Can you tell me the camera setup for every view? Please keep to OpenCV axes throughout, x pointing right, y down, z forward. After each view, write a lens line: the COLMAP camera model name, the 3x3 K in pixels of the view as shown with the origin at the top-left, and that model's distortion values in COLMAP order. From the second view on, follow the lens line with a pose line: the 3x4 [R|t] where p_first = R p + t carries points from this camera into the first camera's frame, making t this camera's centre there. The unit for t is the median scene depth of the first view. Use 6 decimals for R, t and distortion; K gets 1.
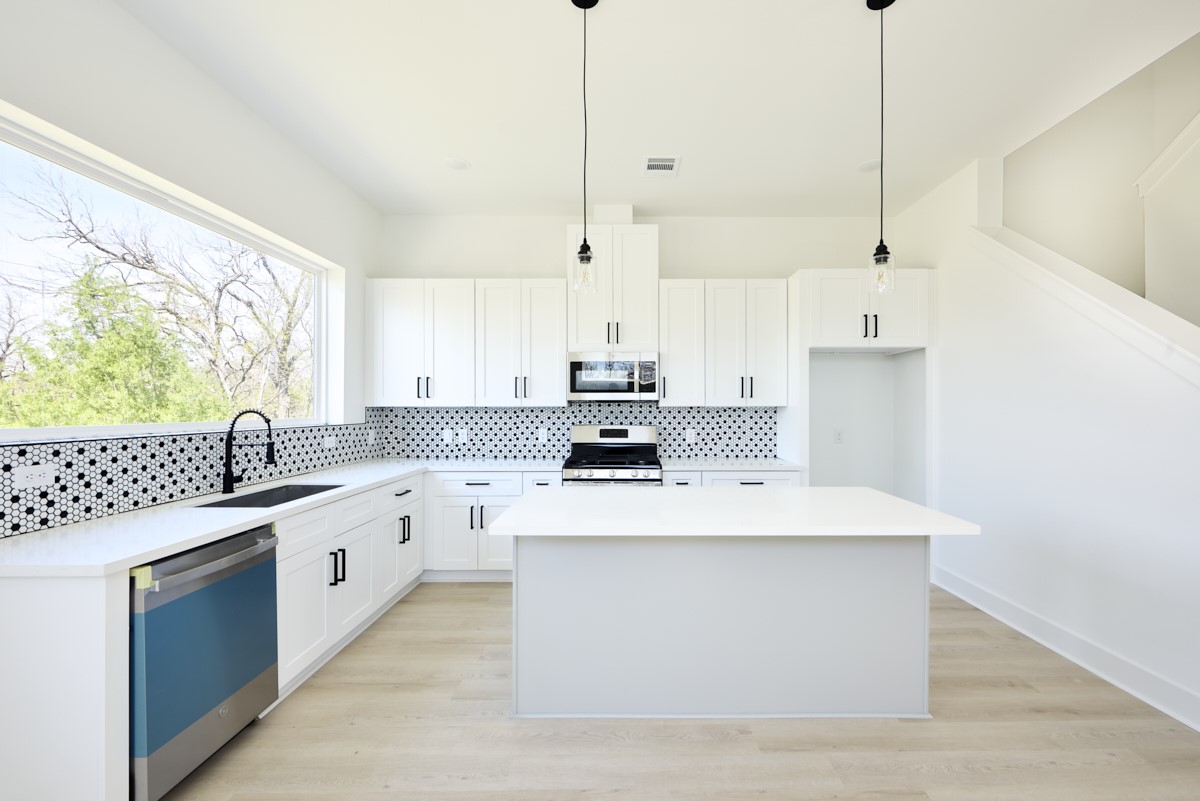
lens RADIAL K [[493.1, 0, 624.8], [0, 493.1, 411.8], [0, 0, 1]] dist [0.000776, 0.000050]
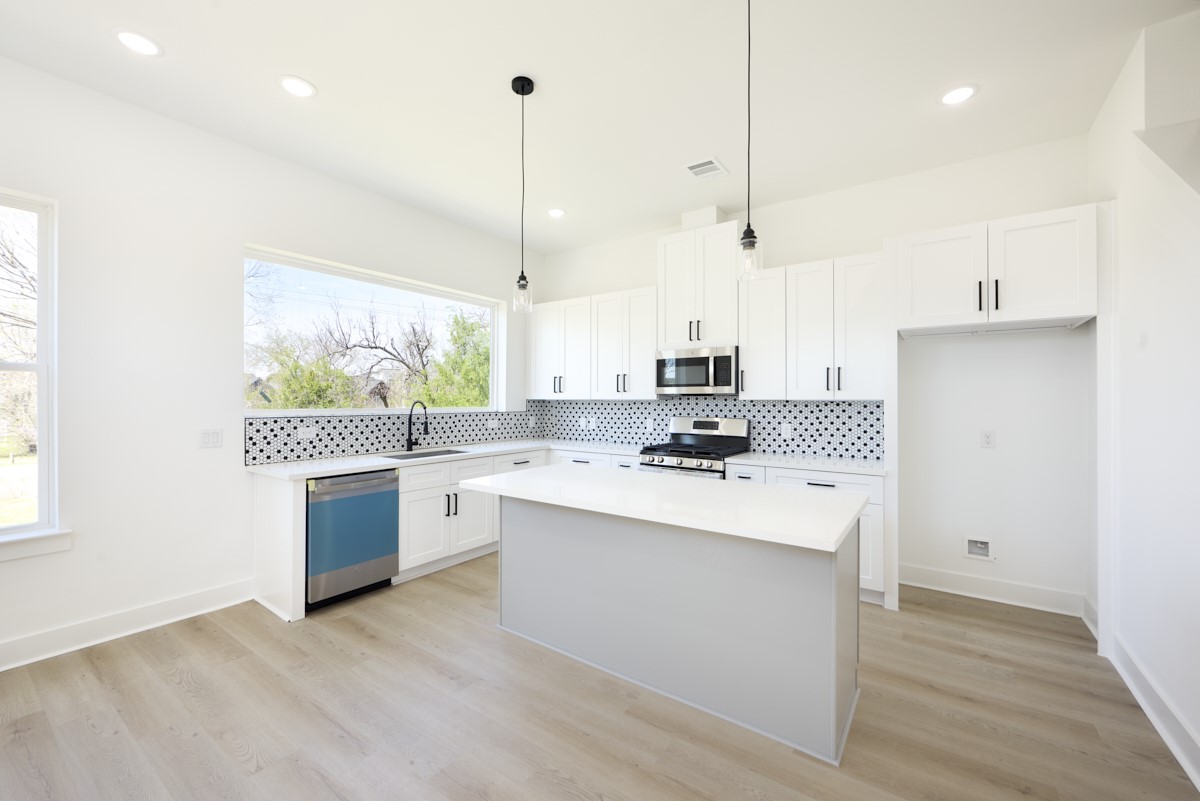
lens RADIAL K [[475.6, 0, 600.0], [0, 475.6, 400.5], [0, 0, 1]] dist [0.001093, -0.000149]
pose [[0.813198, 0.003601, -0.581975, 0.406835], [-0.009244, 0.999935, -0.006729, -0.000167], [0.581913, 0.010852, 0.813179, 0.046614]]
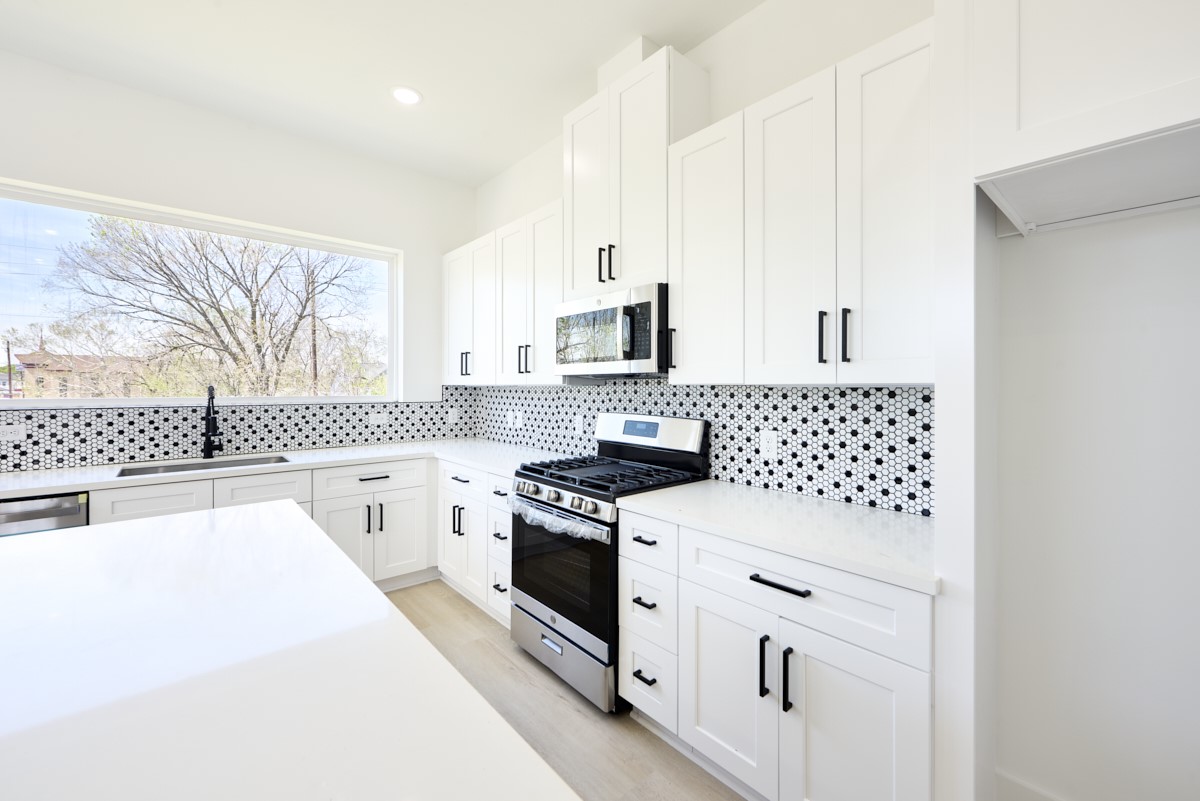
lens RADIAL K [[475.9, 0, 601.4], [0, 475.9, 390.6], [0, 0, 1]] dist [-0.001870, -0.000231]
pose [[0.657086, 0.008950, -0.753762, 0.413359], [-0.010008, 0.999945, 0.003149, -0.005236], [0.753749, 0.005474, 0.657140, 0.609152]]
